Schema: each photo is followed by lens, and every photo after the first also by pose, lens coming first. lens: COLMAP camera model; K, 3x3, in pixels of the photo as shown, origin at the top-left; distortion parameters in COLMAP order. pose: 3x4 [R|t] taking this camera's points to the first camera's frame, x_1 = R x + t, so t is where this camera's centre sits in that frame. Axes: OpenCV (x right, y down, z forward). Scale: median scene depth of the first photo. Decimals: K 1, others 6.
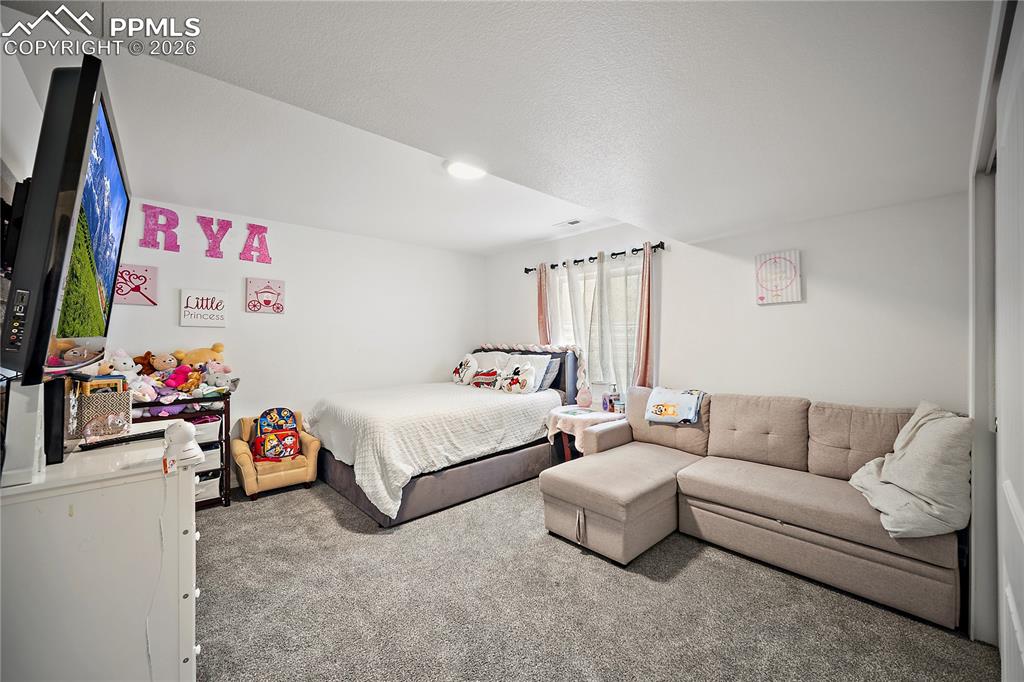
lens RADIAL K [[400.7, 0, 514.5], [0, 400.7, 335.0], [0, 0, 1]] dist [0.003321, 0.000059]
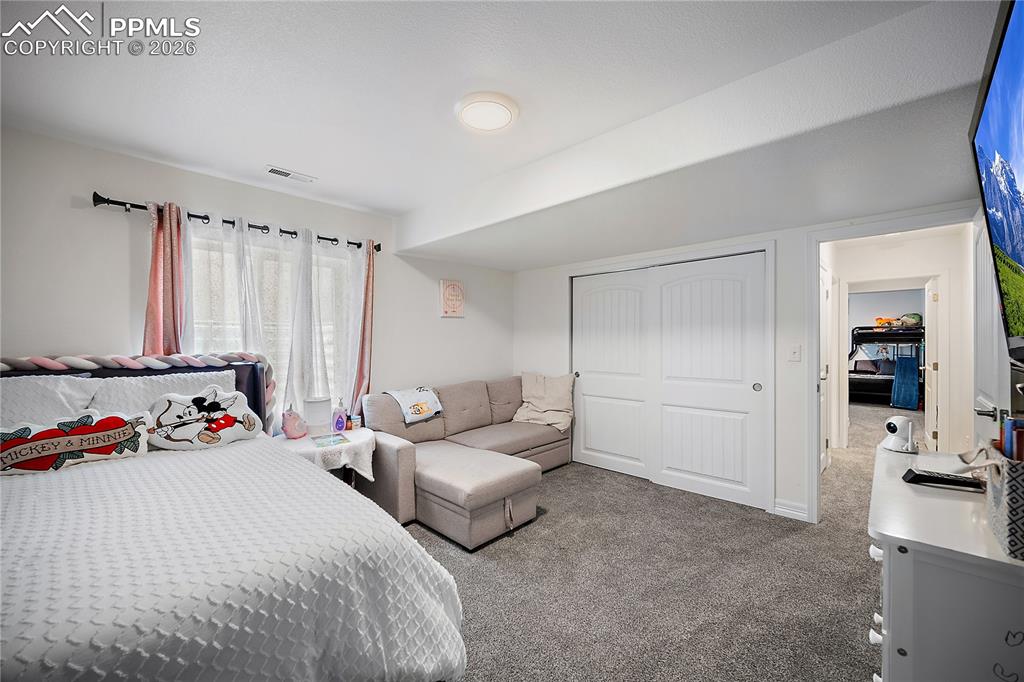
lens RADIAL K [[406.7, 0, 517.8], [0, 406.7, 339.6], [0, 0, 1]] dist [-0.001438, -0.000102]
pose [[-0.073722, 0.006557, 0.997257, -0.754180], [-0.005730, 0.999959, -0.006998, 0.008620], [-0.997262, -0.006231, -0.073682, 0.847573]]
